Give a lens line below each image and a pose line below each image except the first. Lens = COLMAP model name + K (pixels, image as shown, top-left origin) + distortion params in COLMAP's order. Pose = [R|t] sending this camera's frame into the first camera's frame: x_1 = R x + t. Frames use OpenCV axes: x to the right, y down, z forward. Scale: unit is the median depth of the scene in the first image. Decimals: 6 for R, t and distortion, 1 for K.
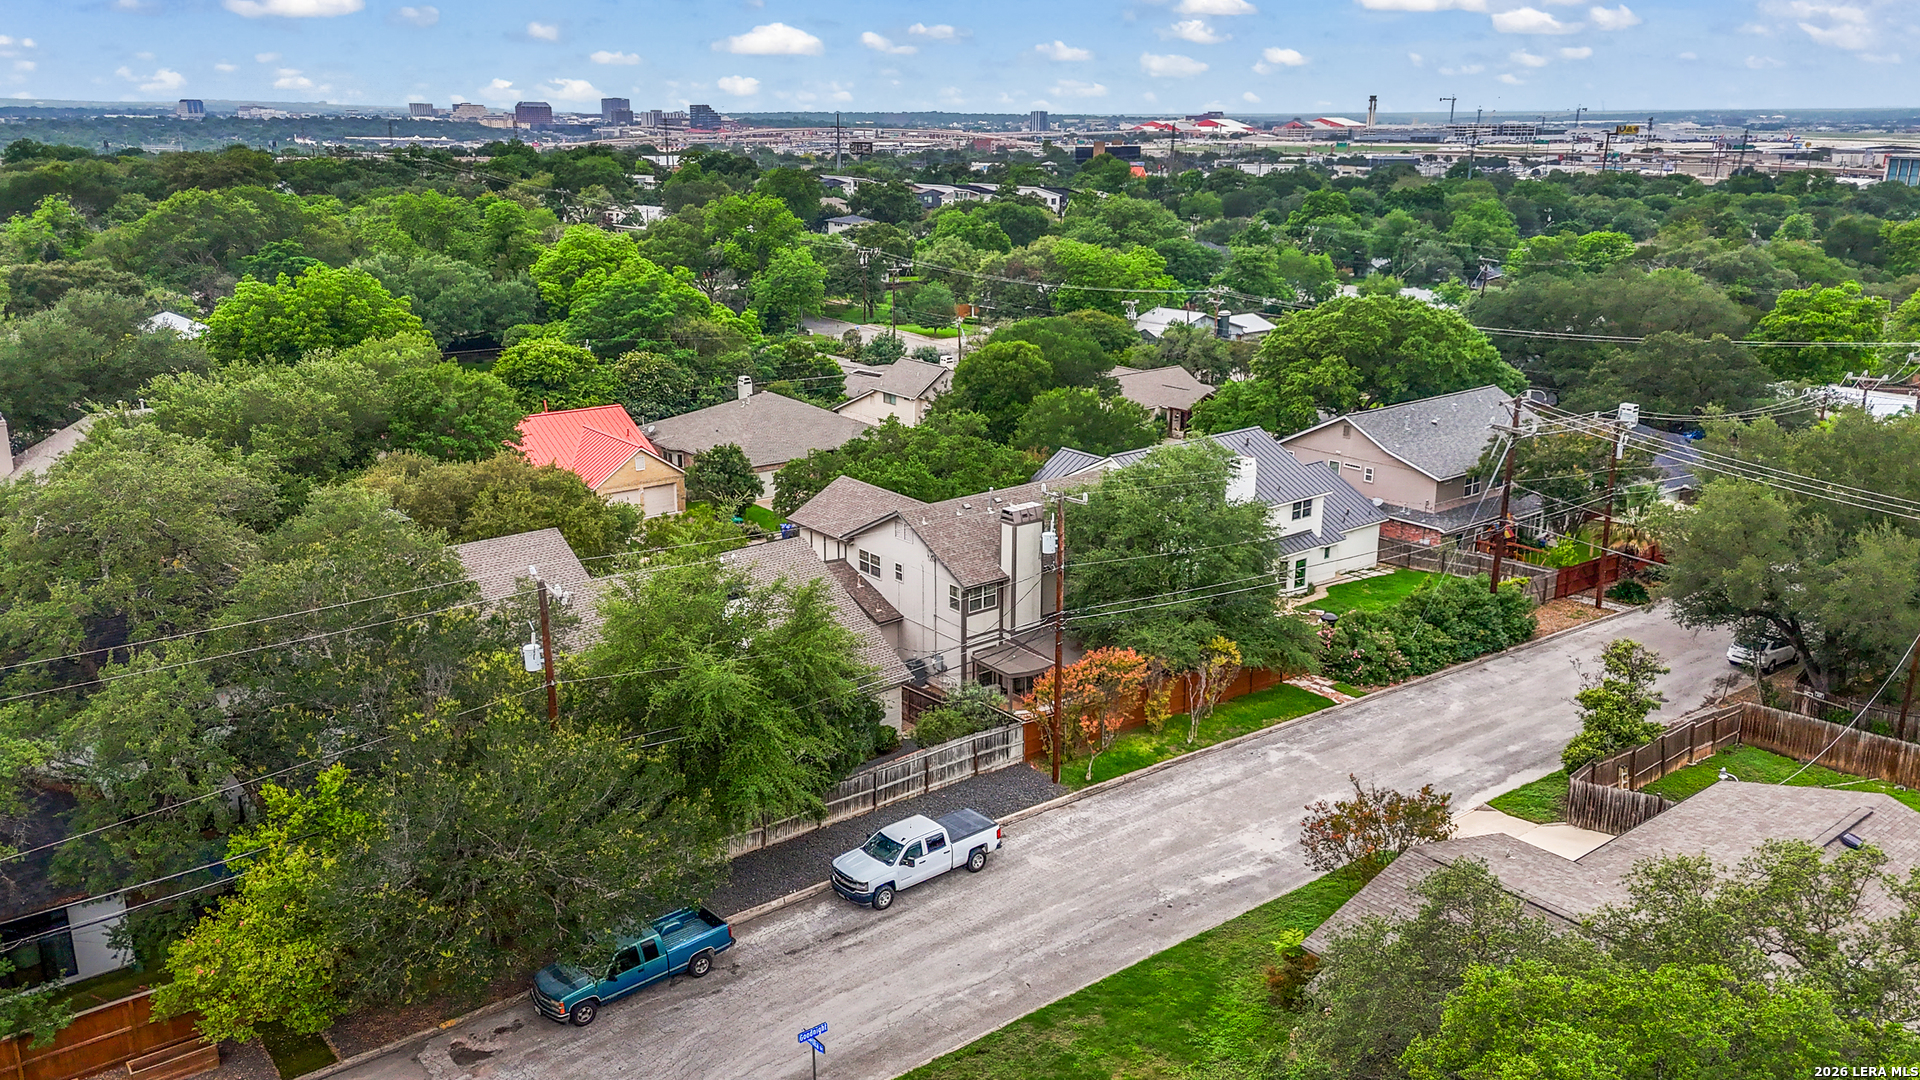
lens RADIAL K [[1431.9, 0, 960.0], [0, 1431.9, 540.0], [0, 0, 1]] dist [0.056028, -0.008217]
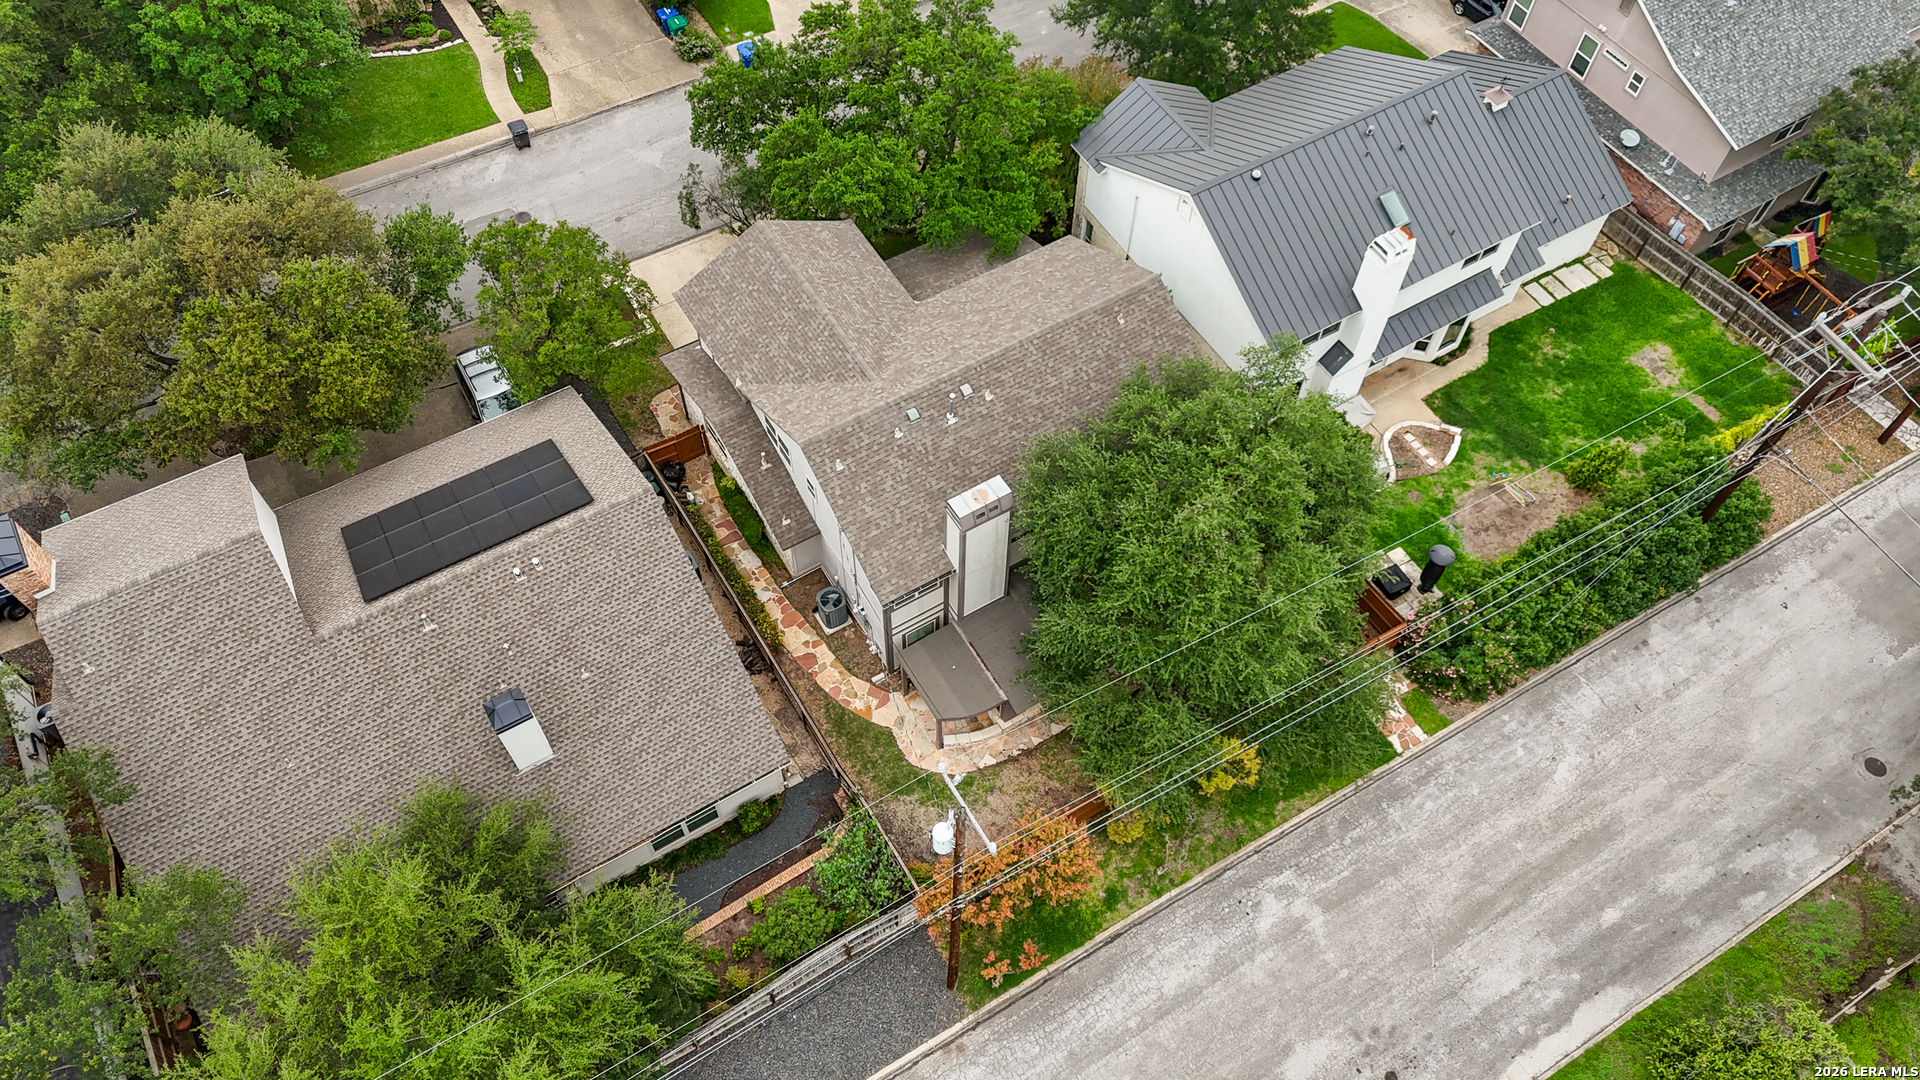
lens RADIAL K [[1431.9, 0, 960.0], [0, 1431.9, 540.0], [0, 0, 1]] dist [0.056028, -0.008217]
pose [[0.990826, 0.119536, -0.063048, 0.061443], [-0.047555, 0.745078, 0.665280, -0.347642], [0.126500, -0.656179, 0.743927, 0.401049]]
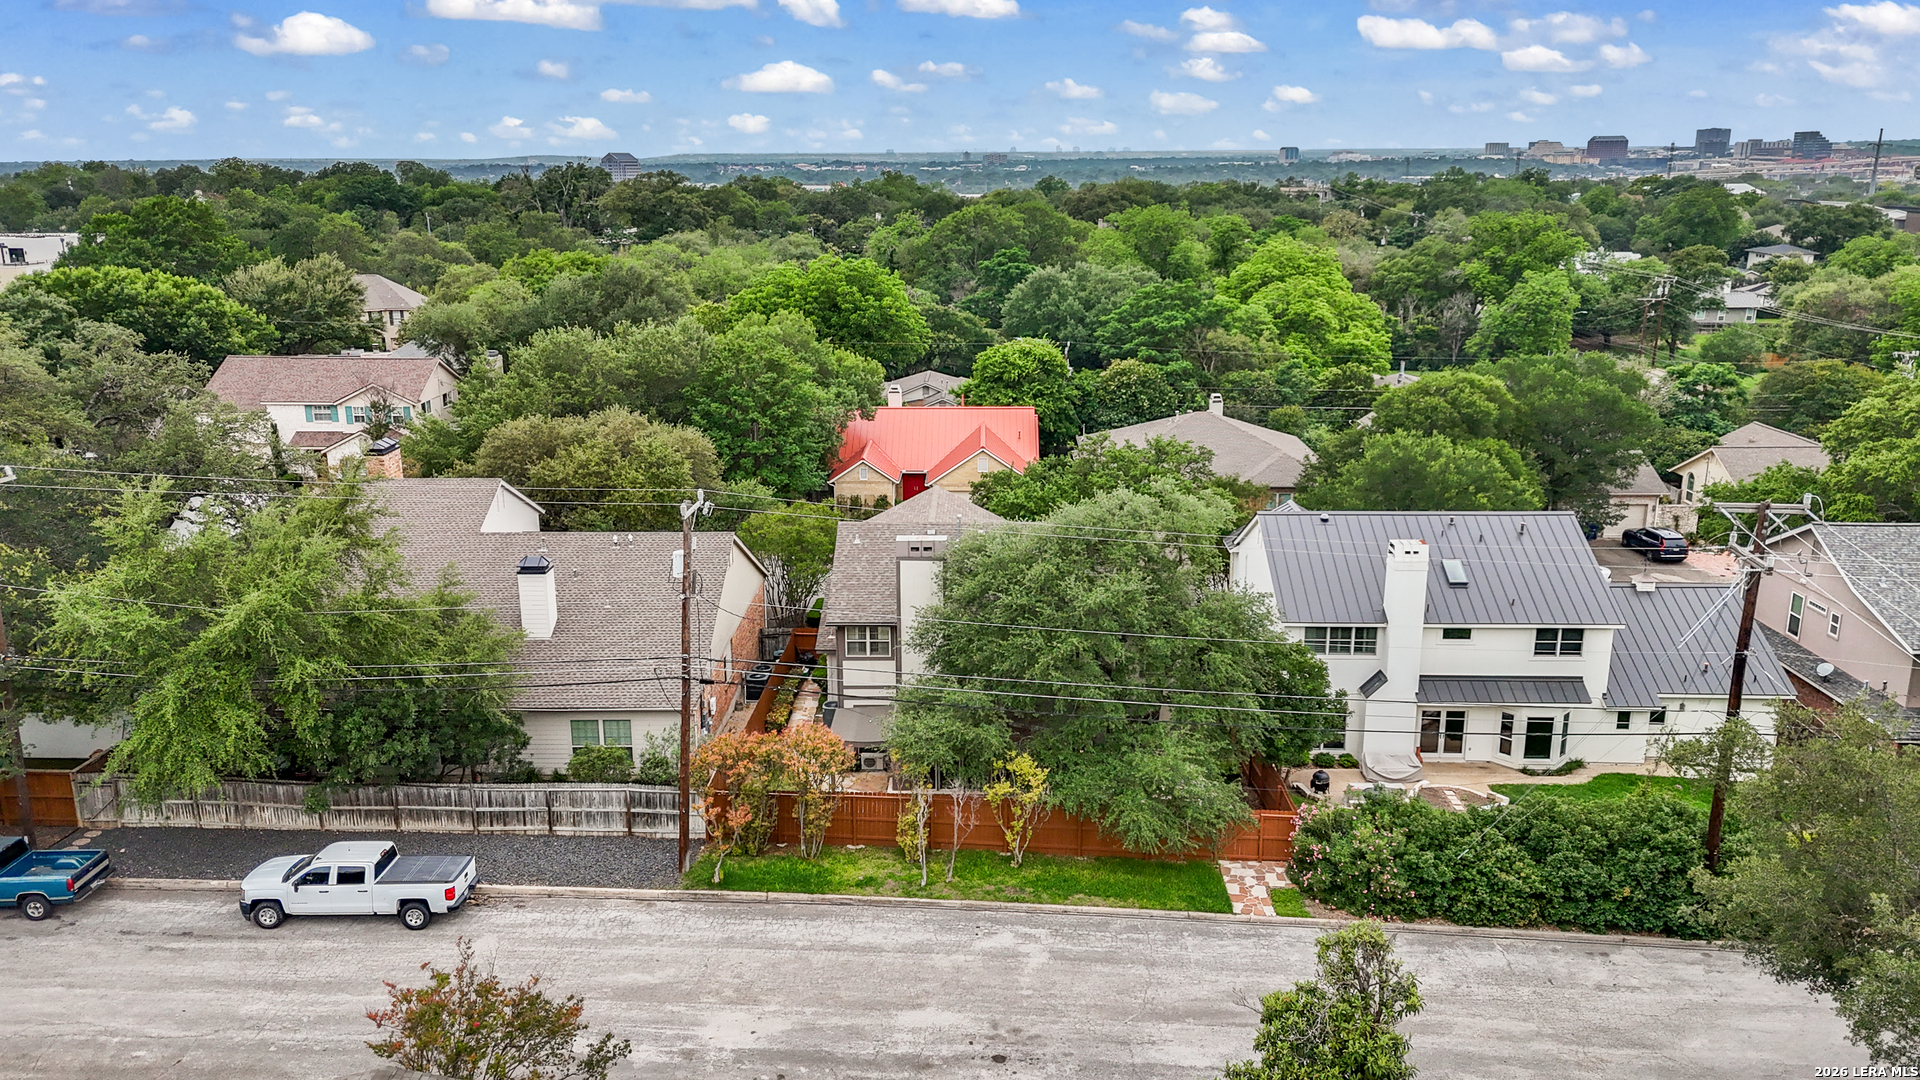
lens RADIAL K [[1431.9, 0, 960.0], [0, 1431.9, 540.0], [0, 0, 1]] dist [0.056028, -0.008217]
pose [[0.757893, 0.156745, -0.633268, 0.440930], [-0.173795, 0.984138, 0.035595, -0.042862], [0.628803, 0.083081, 0.773113, 0.321817]]
